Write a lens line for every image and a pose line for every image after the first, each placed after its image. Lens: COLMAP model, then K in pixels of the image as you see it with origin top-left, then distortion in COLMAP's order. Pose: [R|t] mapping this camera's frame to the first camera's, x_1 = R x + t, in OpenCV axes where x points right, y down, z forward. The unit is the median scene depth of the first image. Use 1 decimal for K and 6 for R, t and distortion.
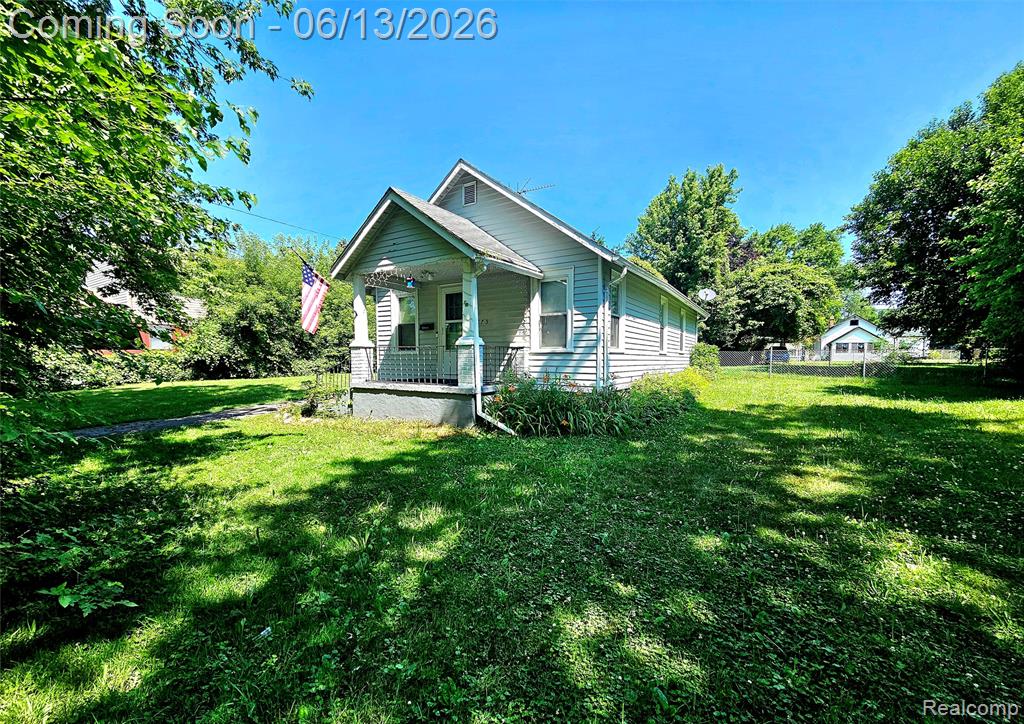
lens RADIAL K [[415.9, 0, 510.2], [0, 415.9, 389.6], [0, 0, 1]] dist [0.000687, 0.000047]
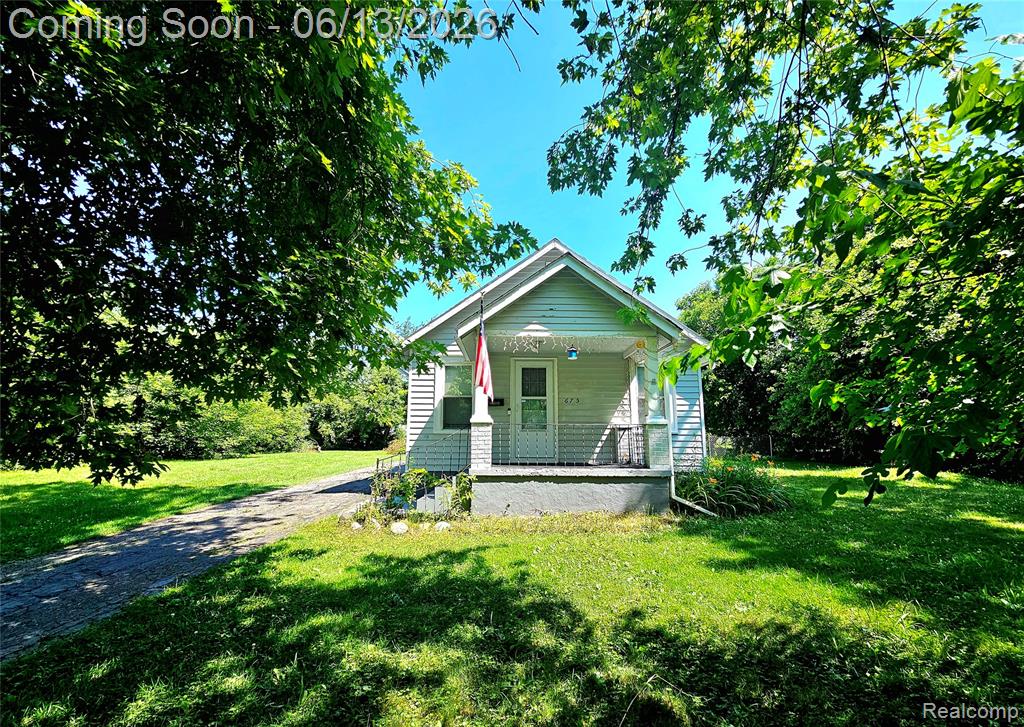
lens RADIAL K [[415.9, 0, 510.2], [0, 415.9, 391.1], [0, 0, 1]] dist [0.000687, 0.000047]
pose [[0.848401, 0.069247, 0.524806, -0.801691], [0.035480, 0.981739, -0.186895, -0.013890], [-0.528164, 0.177182, 0.830451, 0.332054]]
